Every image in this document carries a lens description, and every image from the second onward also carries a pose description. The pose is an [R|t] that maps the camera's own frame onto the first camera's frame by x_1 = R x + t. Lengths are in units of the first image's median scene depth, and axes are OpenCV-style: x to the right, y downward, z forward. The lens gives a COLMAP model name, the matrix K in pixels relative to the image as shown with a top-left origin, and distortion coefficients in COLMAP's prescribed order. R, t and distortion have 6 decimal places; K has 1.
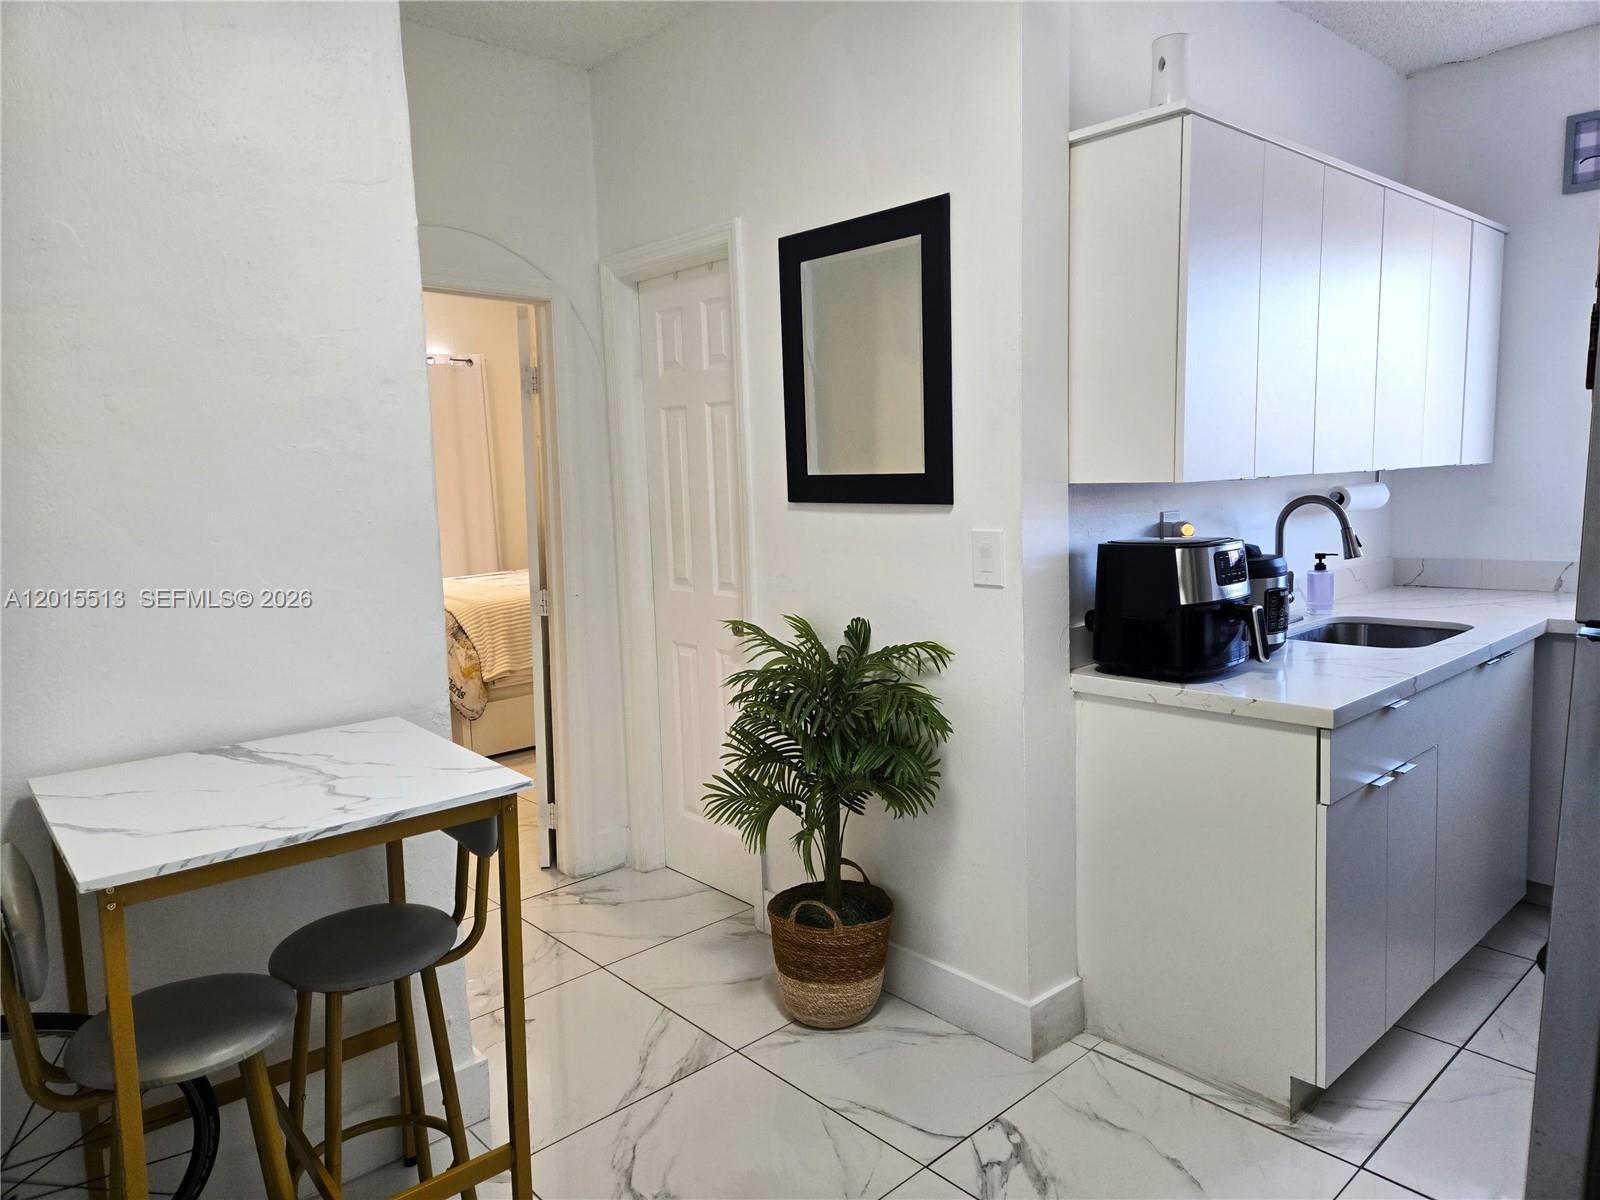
lens RADIAL K [[1069.7, 0, 800.0], [0, 1069.7, 600.0], [0, 0, 1]] dist [0.066960, -0.061796]
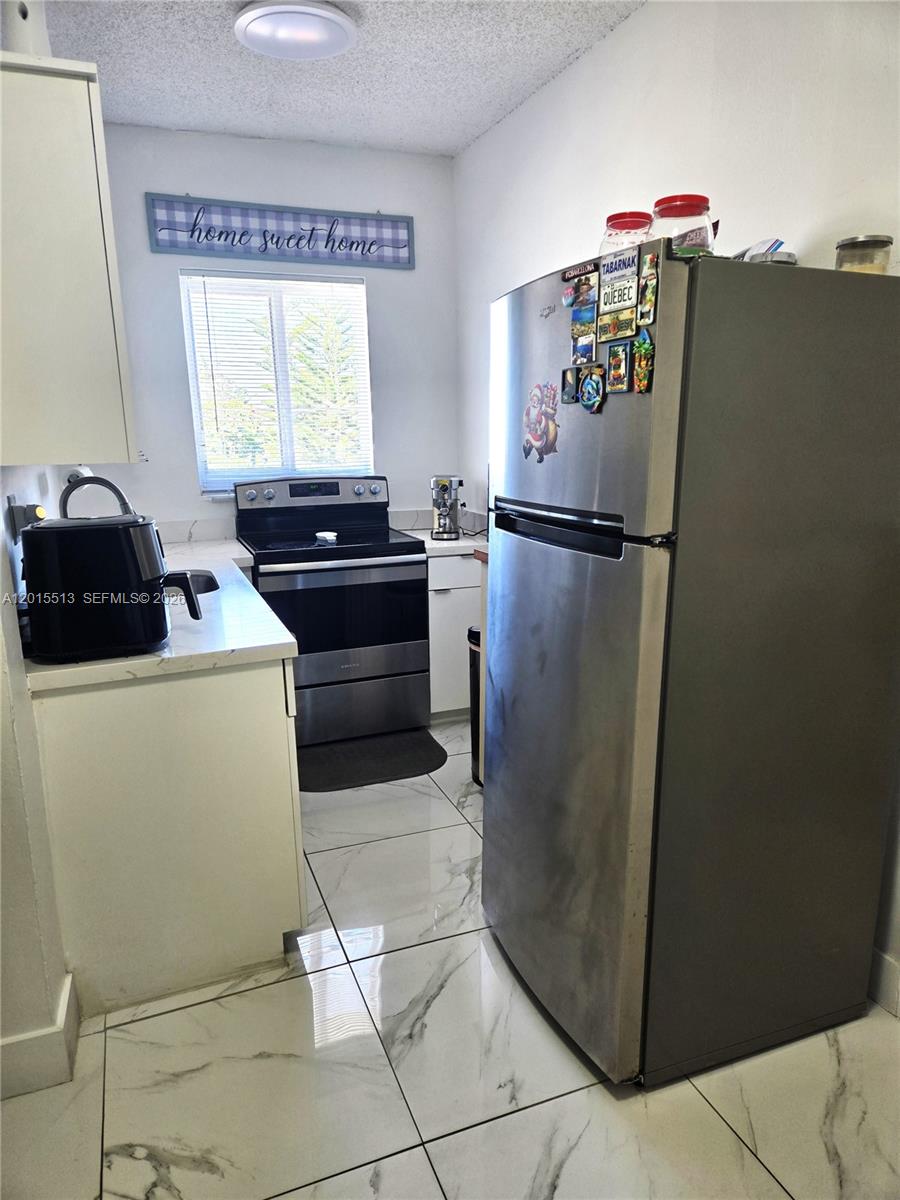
lens RADIAL K [[805.6, 0, 458.1], [0, 805.6, 607.2], [0, 0, 1]] dist [0.091810, -0.061200]
pose [[0.361722, -0.178832, 0.914973, -0.250094], [0.129400, 0.981561, 0.140690, -0.039693], [-0.923262, 0.067507, 0.378193, 0.371839]]
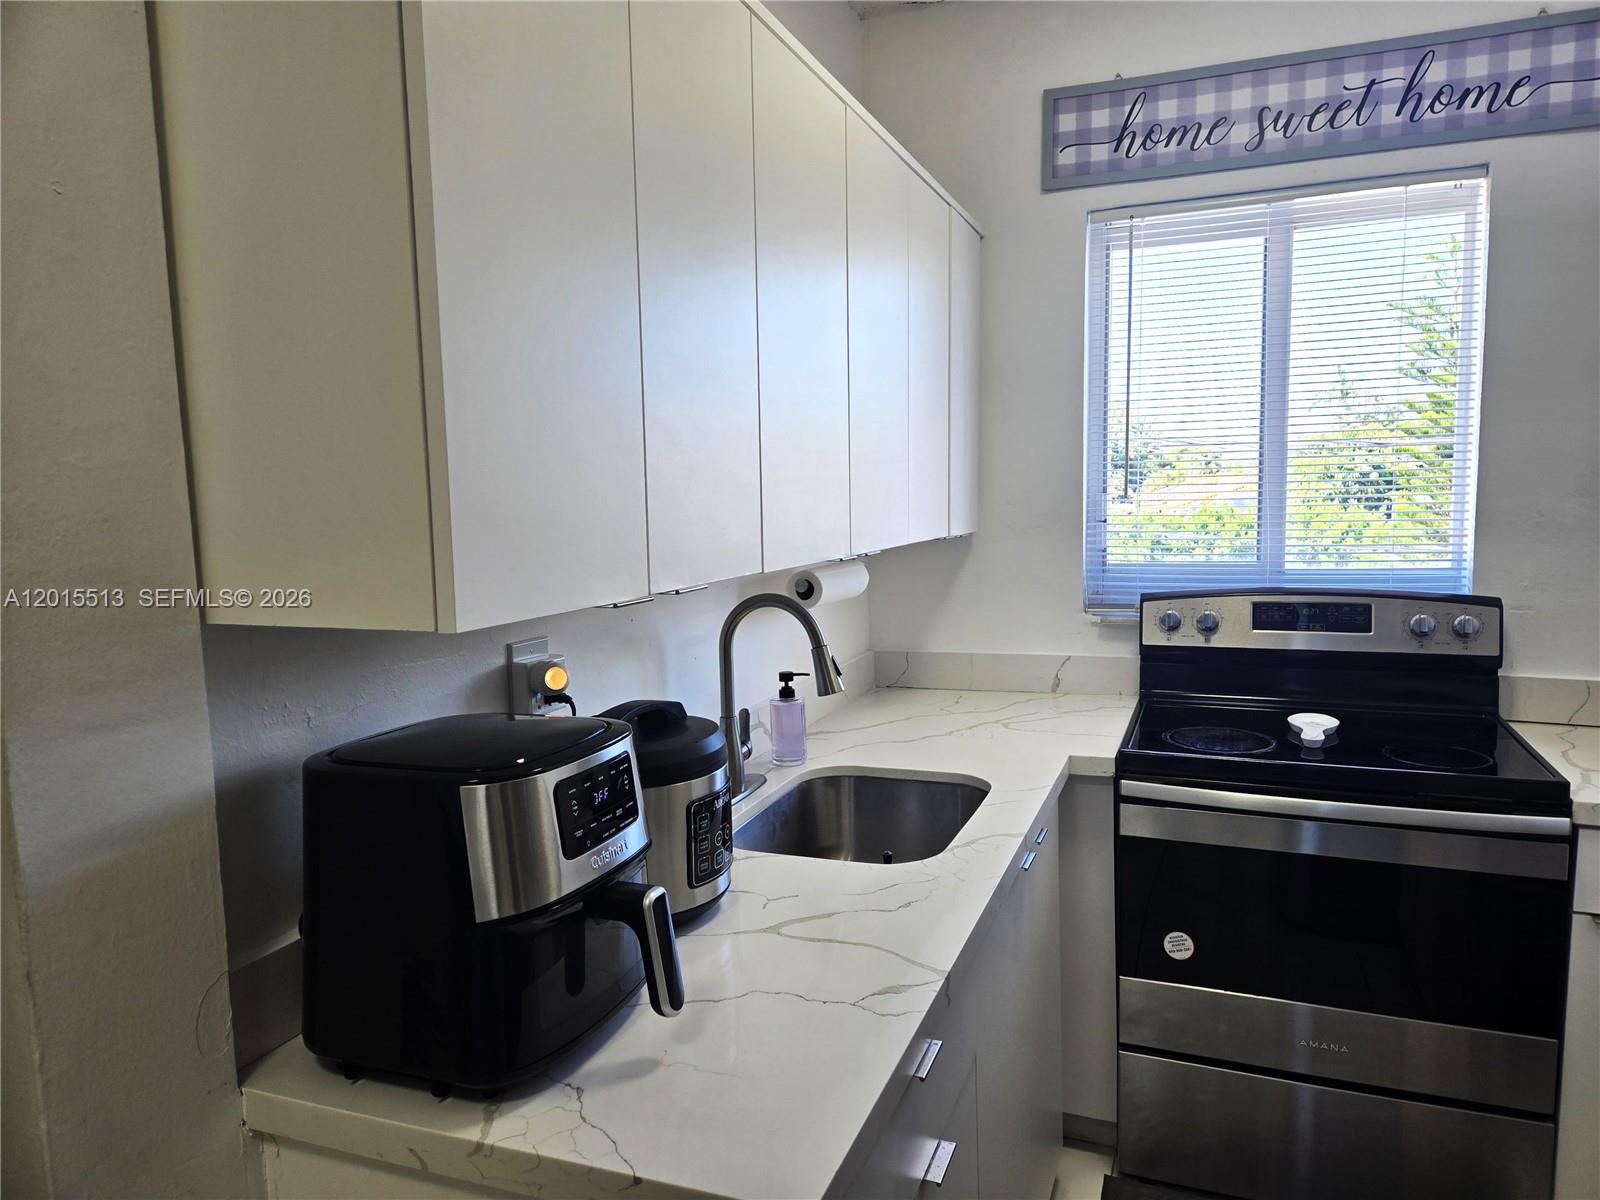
lens RADIAL K [[1069.7, 0, 800.0], [0, 1069.7, 600.0], [0, 0, 1]] dist [0.066960, -0.061796]
pose [[0.900129, -0.033383, 0.434343, 0.260821], [0.047973, 0.998591, -0.022669, -0.092809], [-0.432975, 0.041242, 0.900462, 0.513697]]
